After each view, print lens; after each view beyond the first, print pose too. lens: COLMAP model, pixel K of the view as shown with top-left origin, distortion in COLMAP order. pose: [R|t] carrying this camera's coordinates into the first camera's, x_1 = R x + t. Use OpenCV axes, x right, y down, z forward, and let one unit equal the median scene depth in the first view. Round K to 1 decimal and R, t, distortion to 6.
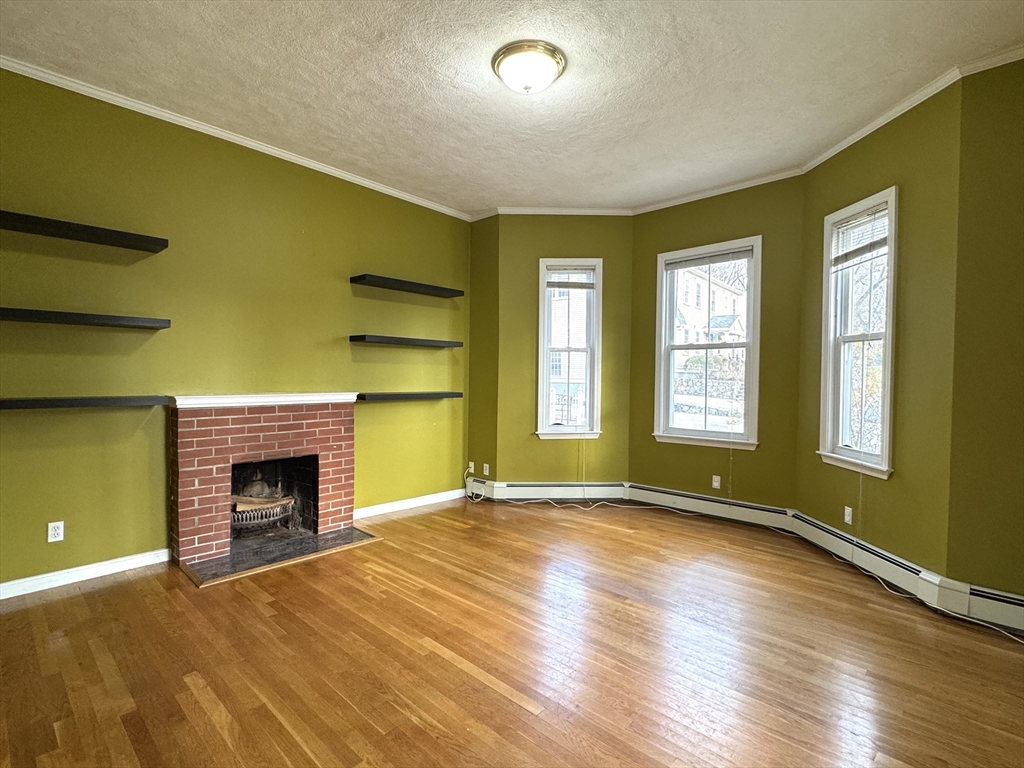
lens RADIAL K [[501.2, 0, 509.1], [0, 501.2, 384.3], [0, 0, 1]] dist [-0.001607, -0.001155]
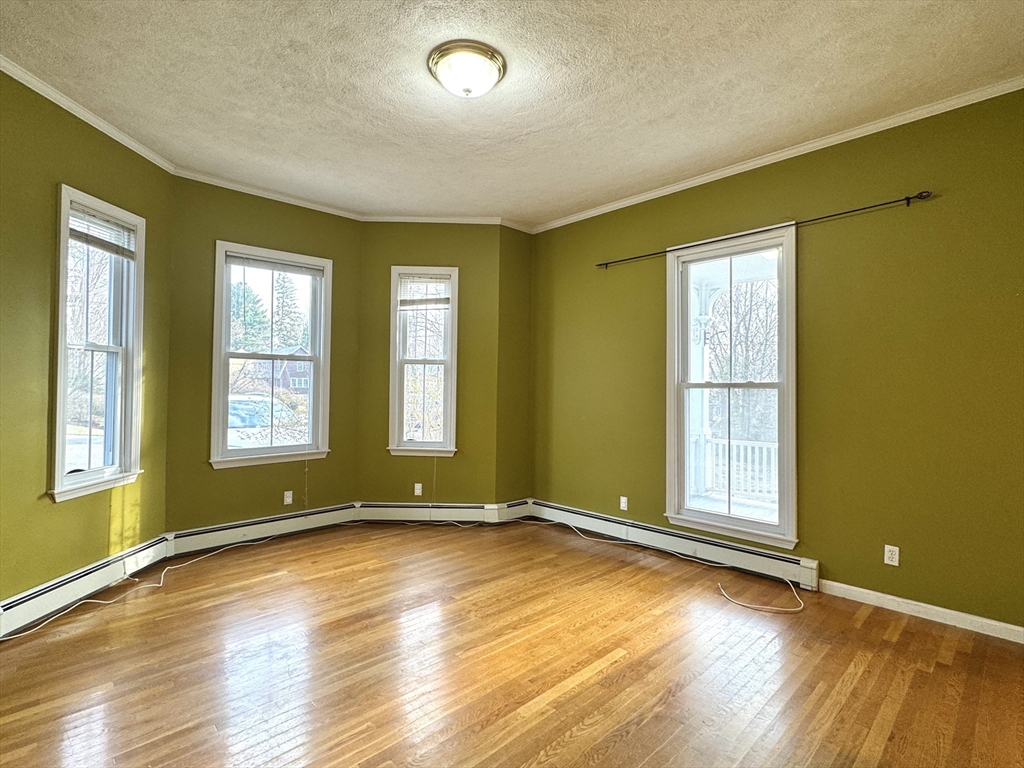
lens RADIAL K [[501.2, 0, 509.1], [0, 501.2, 384.3], [0, 0, 1]] dist [-0.001607, -0.001155]
pose [[0.049472, 0.004765, 0.998764, -0.592865], [0.013225, 0.999898, -0.005426, -0.015058], [-0.998688, 0.013477, 0.049404, 0.580483]]
